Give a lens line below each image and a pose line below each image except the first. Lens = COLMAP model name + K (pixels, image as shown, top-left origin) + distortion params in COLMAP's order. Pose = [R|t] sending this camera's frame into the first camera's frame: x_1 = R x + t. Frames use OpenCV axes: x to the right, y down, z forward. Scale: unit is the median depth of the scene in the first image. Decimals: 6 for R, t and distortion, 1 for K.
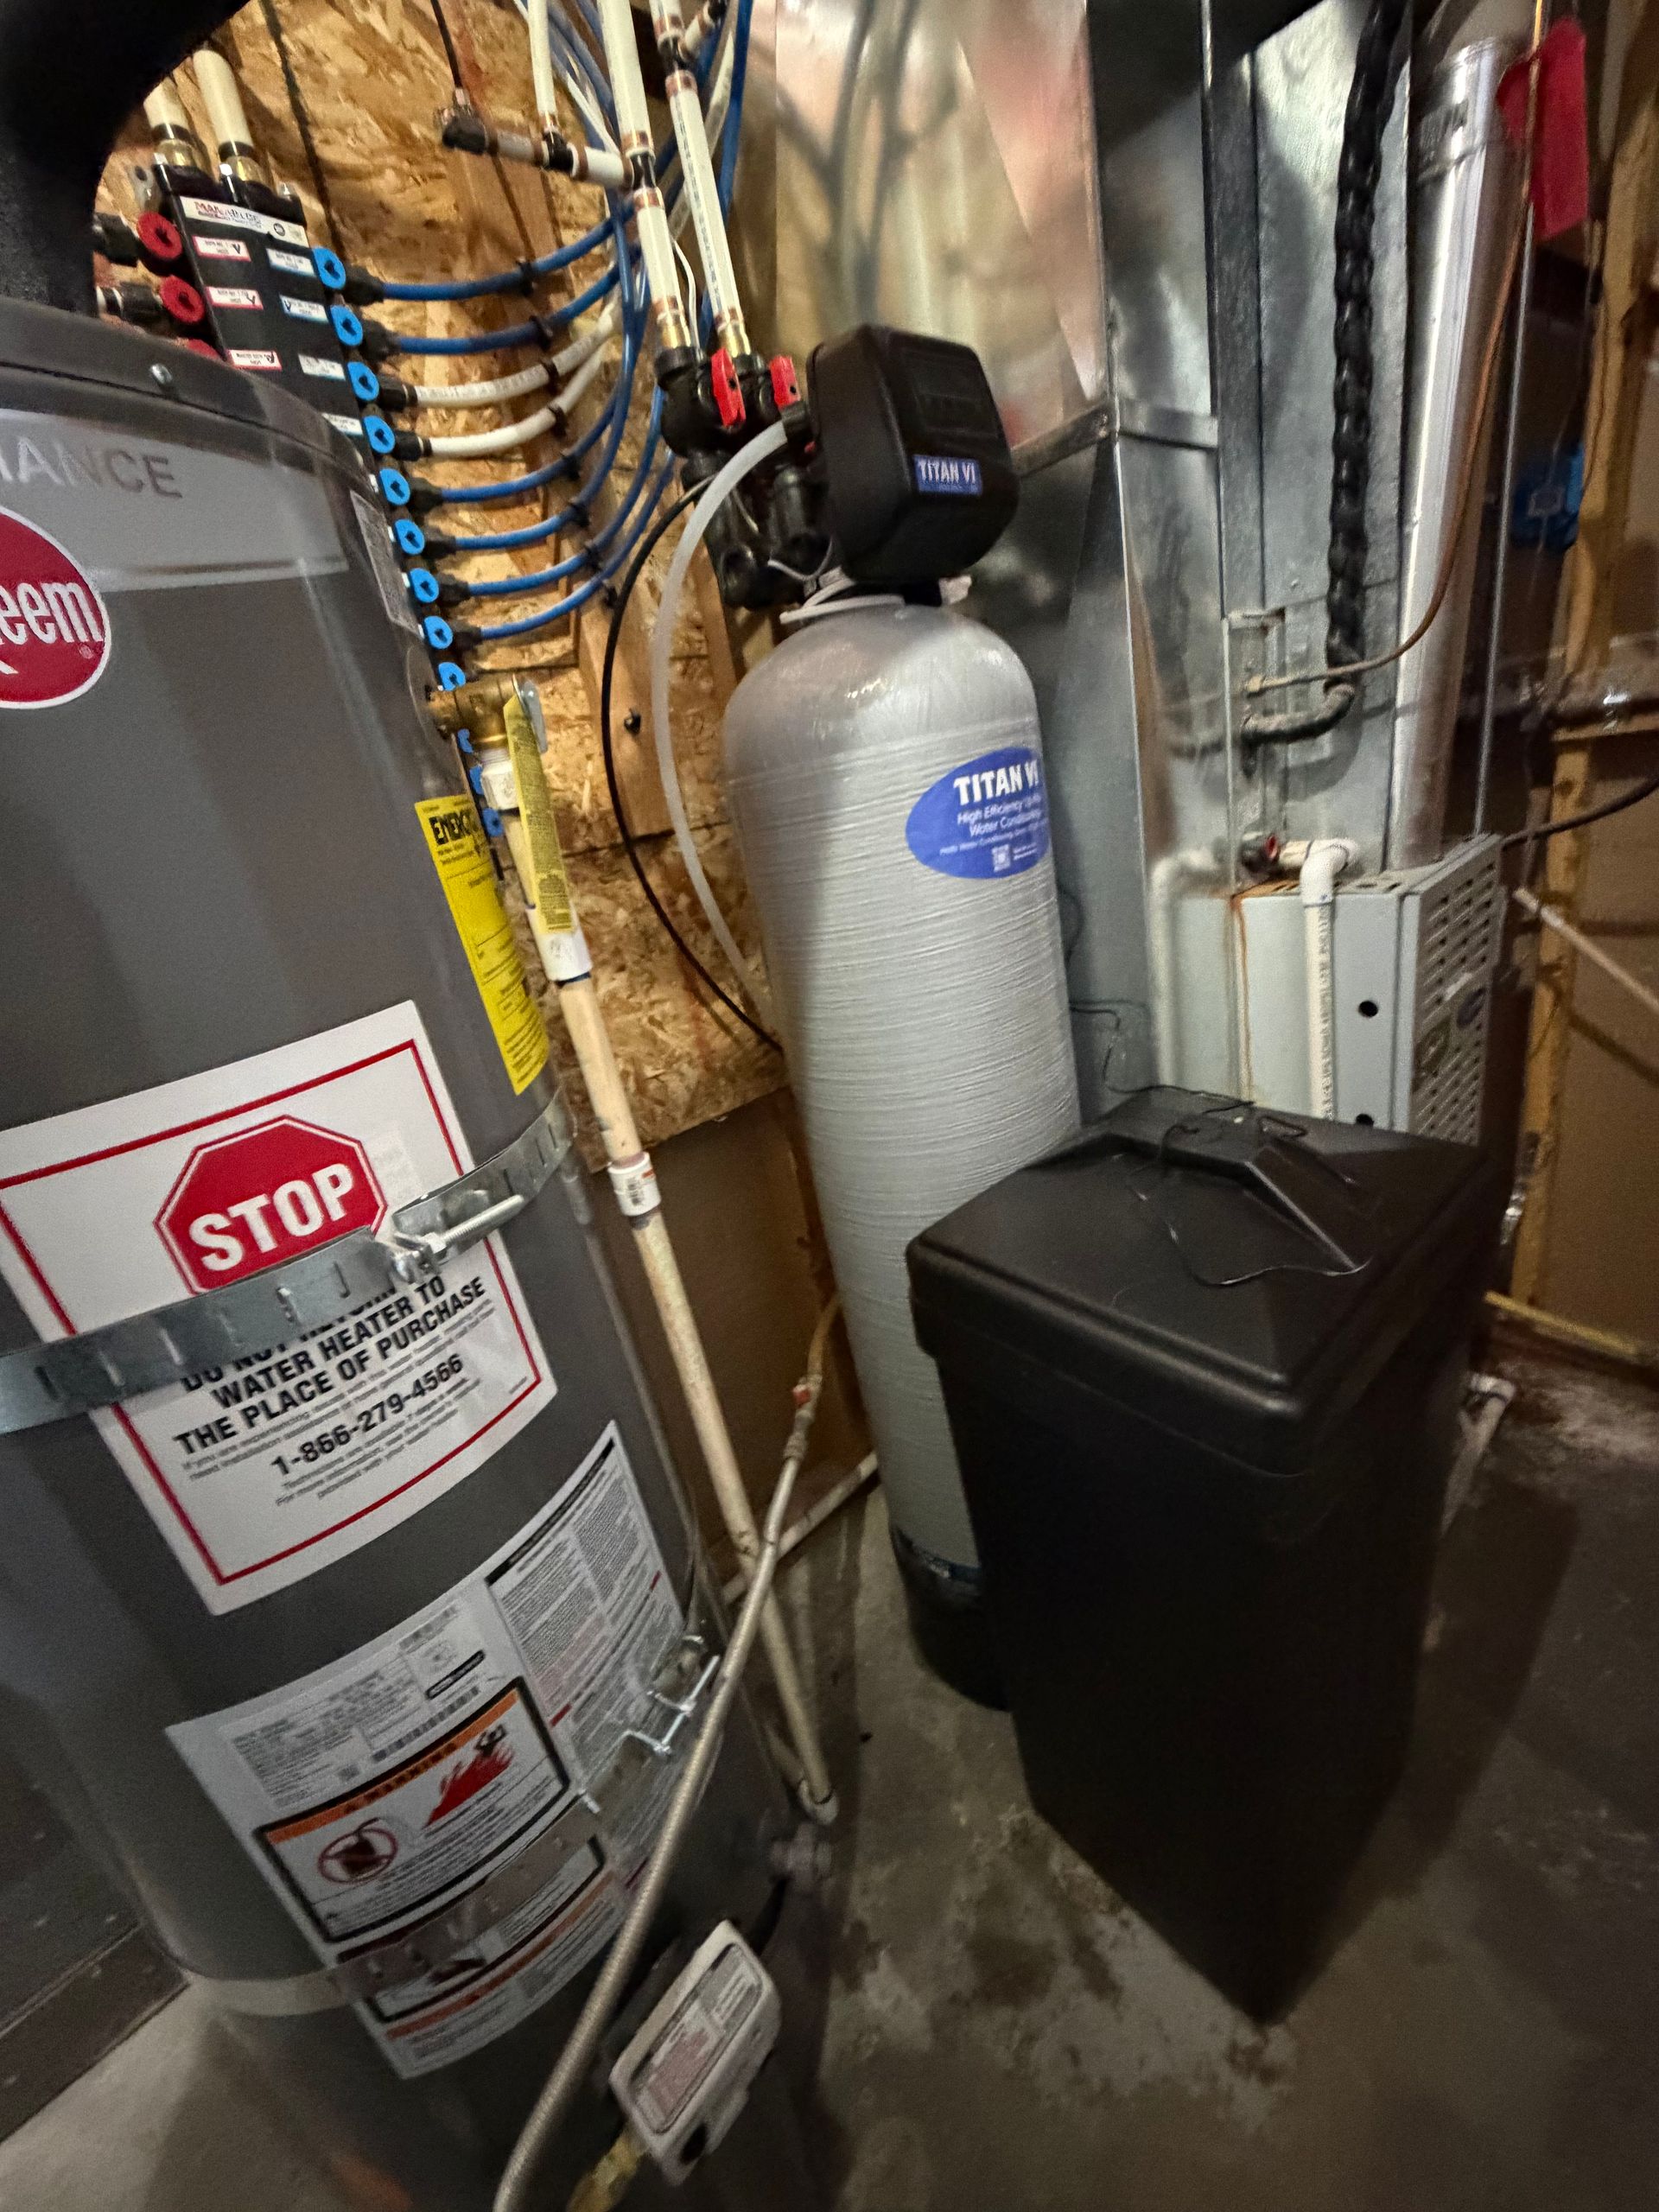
lens RADIAL K [[882.1, 0, 834.3], [0, 882.1, 1100.9], [0, 0, 1]] dist [0.000239, -0.000688]
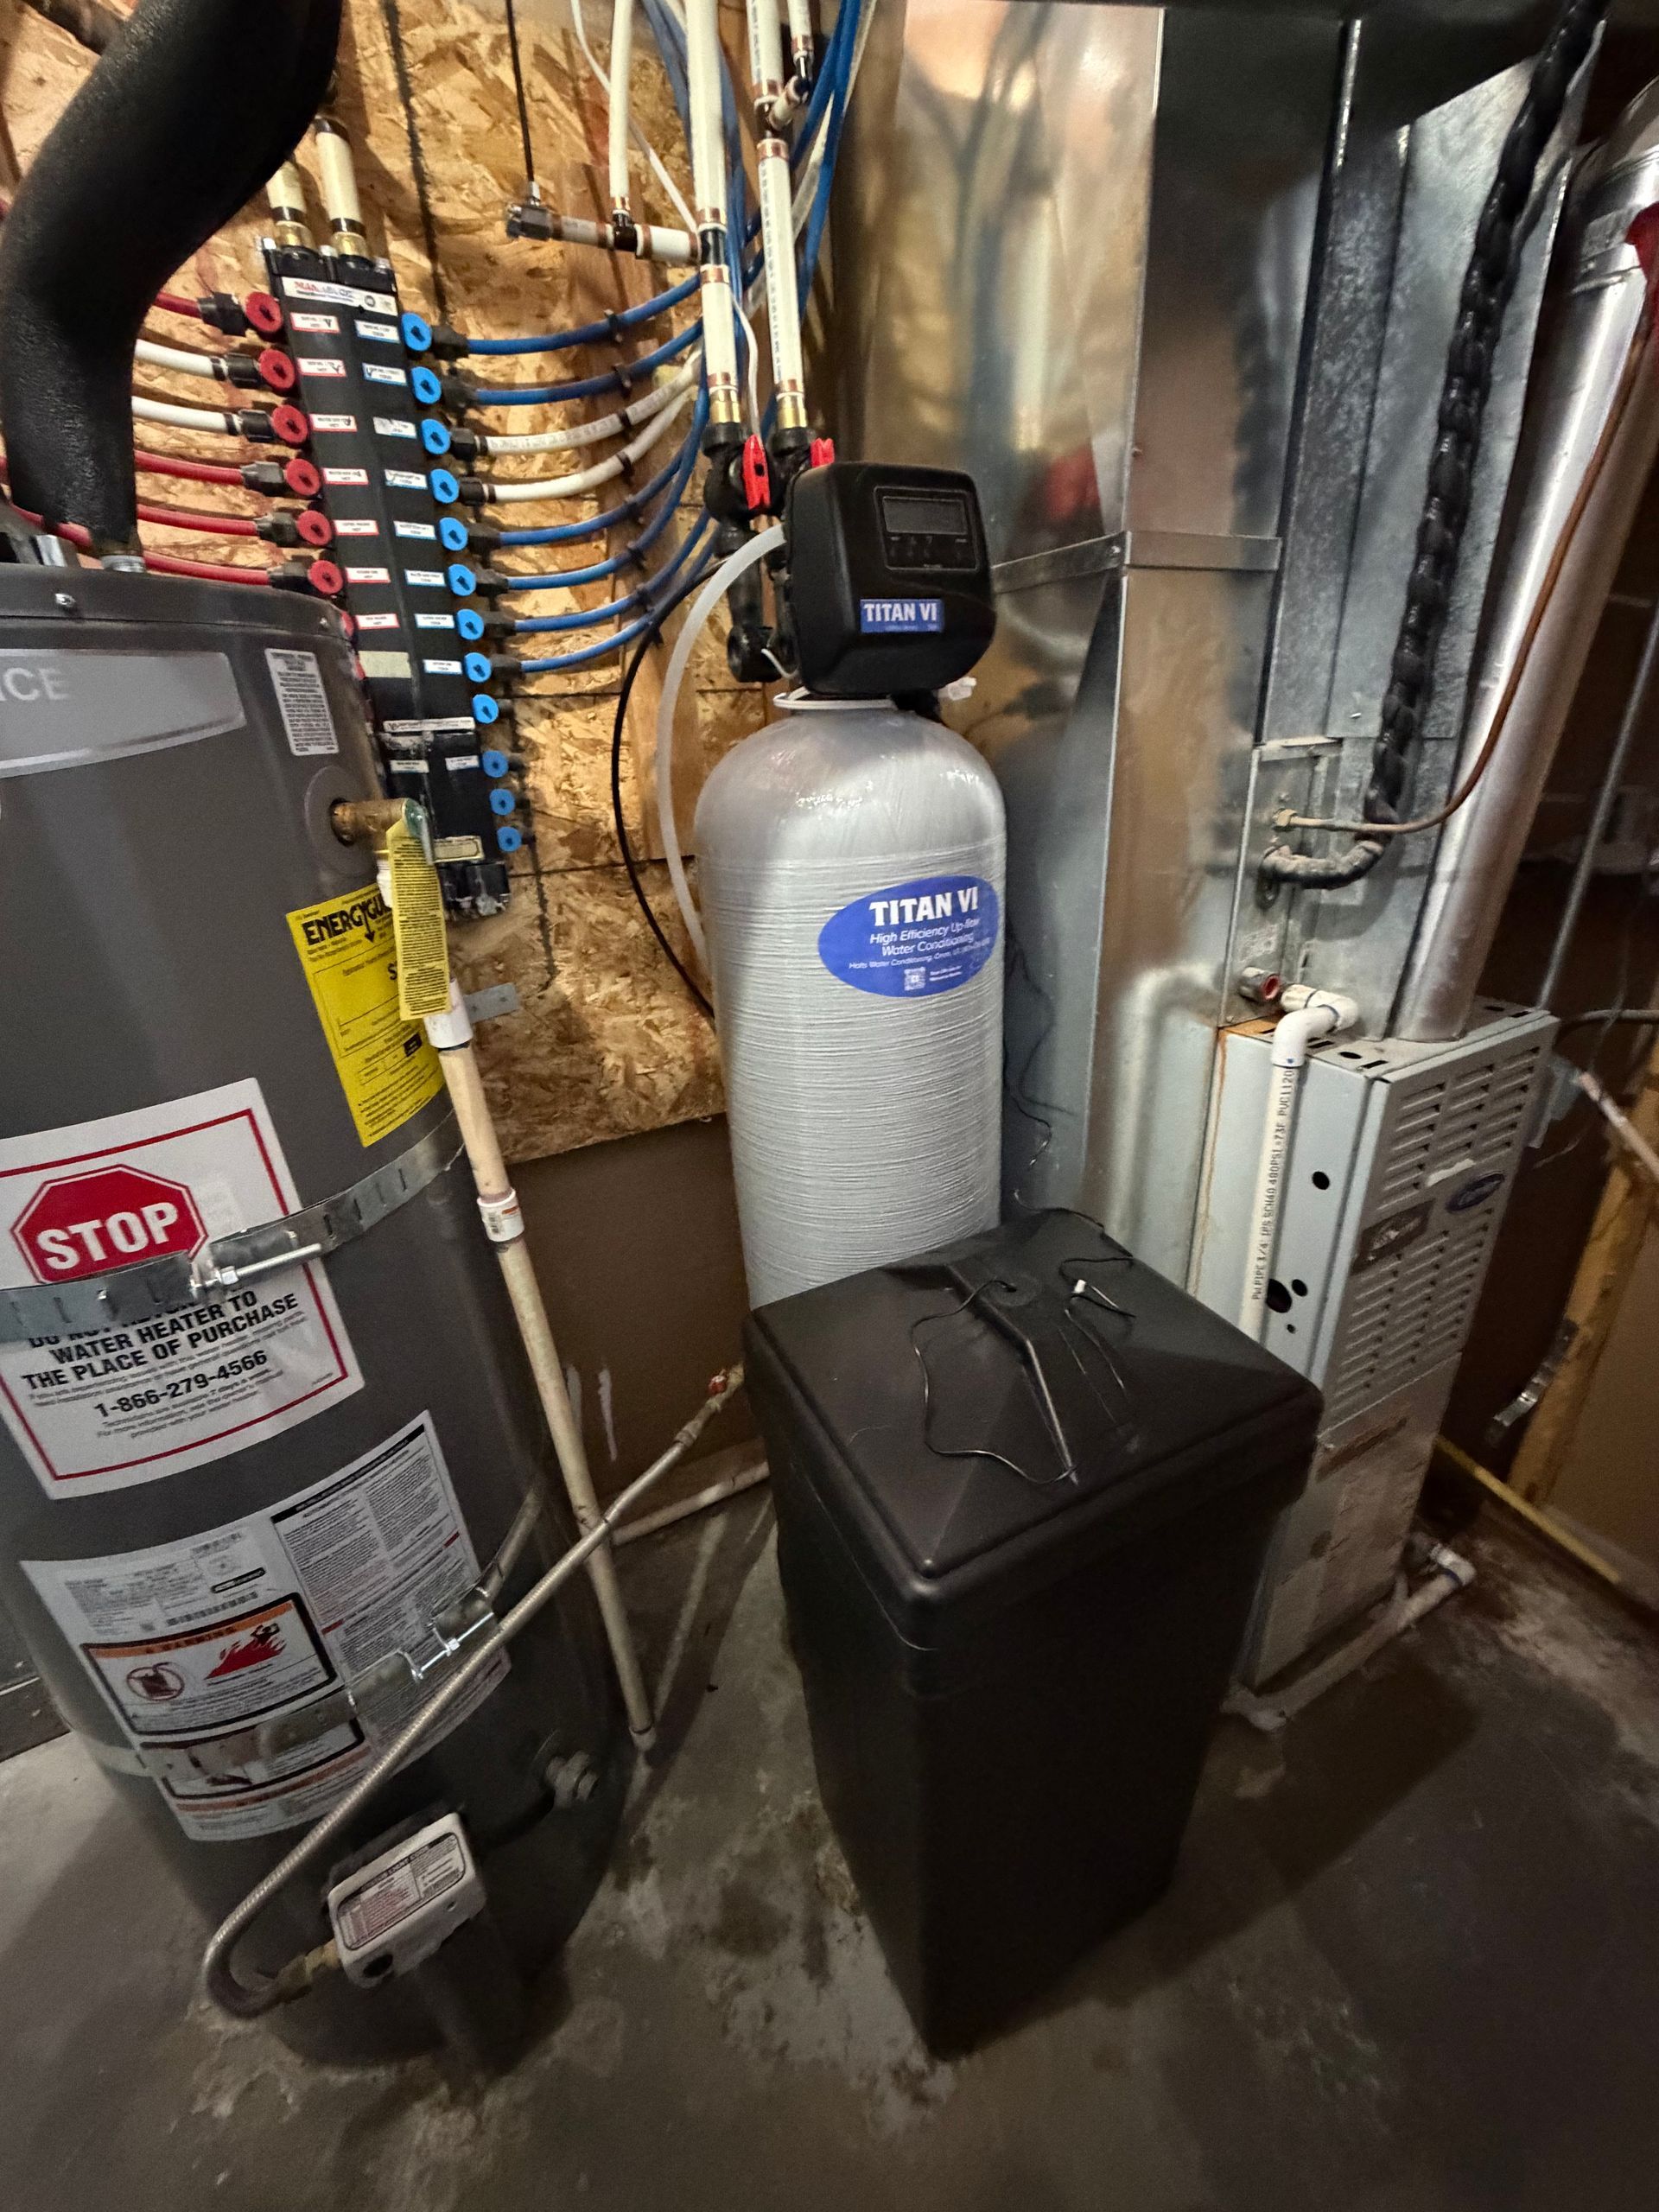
lens RADIAL K [[882.1, 0, 834.3], [0, 882.1, 1100.9], [0, 0, 1]] dist [0.000239, -0.000688]
pose [[0.960430, 0.222485, -0.167557, 0.304707], [-0.207563, 0.972882, 0.102066, -0.223358], [0.185722, -0.063249, 0.980565, -0.035466]]
